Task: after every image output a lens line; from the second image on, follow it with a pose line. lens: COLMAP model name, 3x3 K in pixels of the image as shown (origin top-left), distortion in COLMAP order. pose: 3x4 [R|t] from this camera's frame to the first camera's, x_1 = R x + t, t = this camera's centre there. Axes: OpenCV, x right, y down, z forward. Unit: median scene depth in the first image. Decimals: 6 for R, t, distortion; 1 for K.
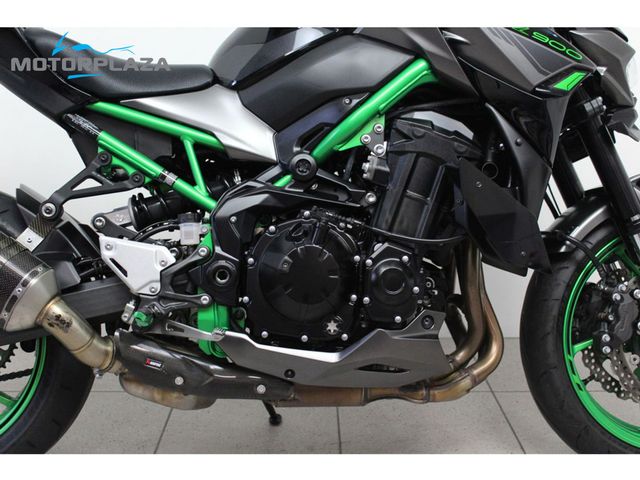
lens RADIAL K [[767.3, 0, 320.0], [0, 767.3, 240.0], [0, 0, 1]] dist [-0.064945, 0.044453]
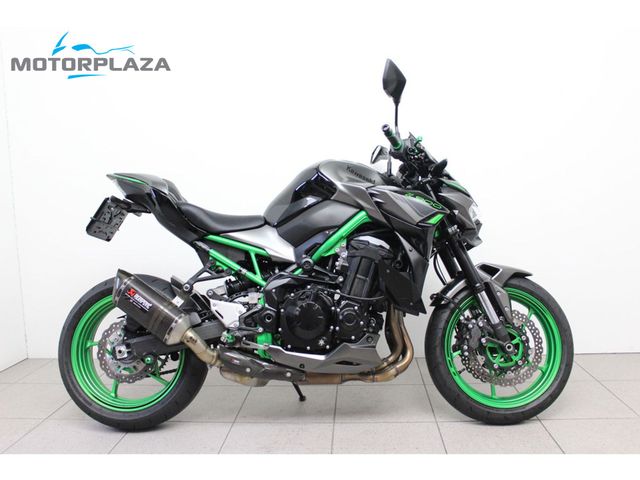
lens RADIAL K [[535.3, 0, 320.0], [0, 535.3, 240.0], [0, 0, 1]] dist [-0.124789, 0.006612]
pose [[0.996662, -0.027953, -0.076704, 0.124375], [0.017891, 0.991502, -0.128857, 0.025223], [0.079654, 0.127055, 0.988692, -0.426803]]
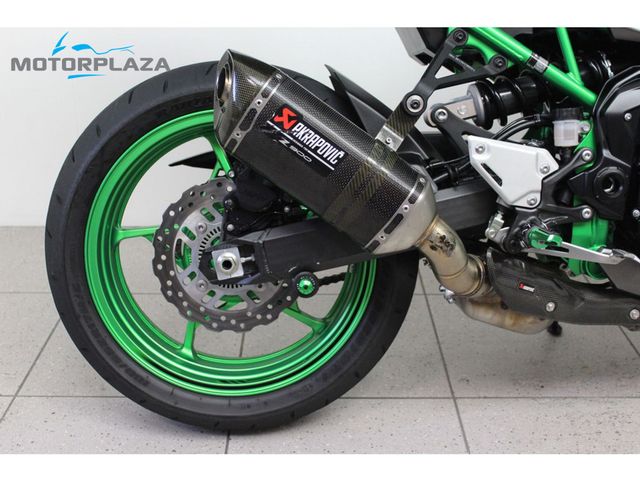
lens RADIAL K [[786.0, 0, 320.0], [0, 786.0, 240.0], [0, 0, 1]] dist [-0.131622, 0.014016]
pose [[0.999472, 0.006809, -0.031761, -0.410030], [-0.000895, 0.983183, 0.182622, -0.046632], [0.032470, -0.182497, 0.982670, 0.153126]]
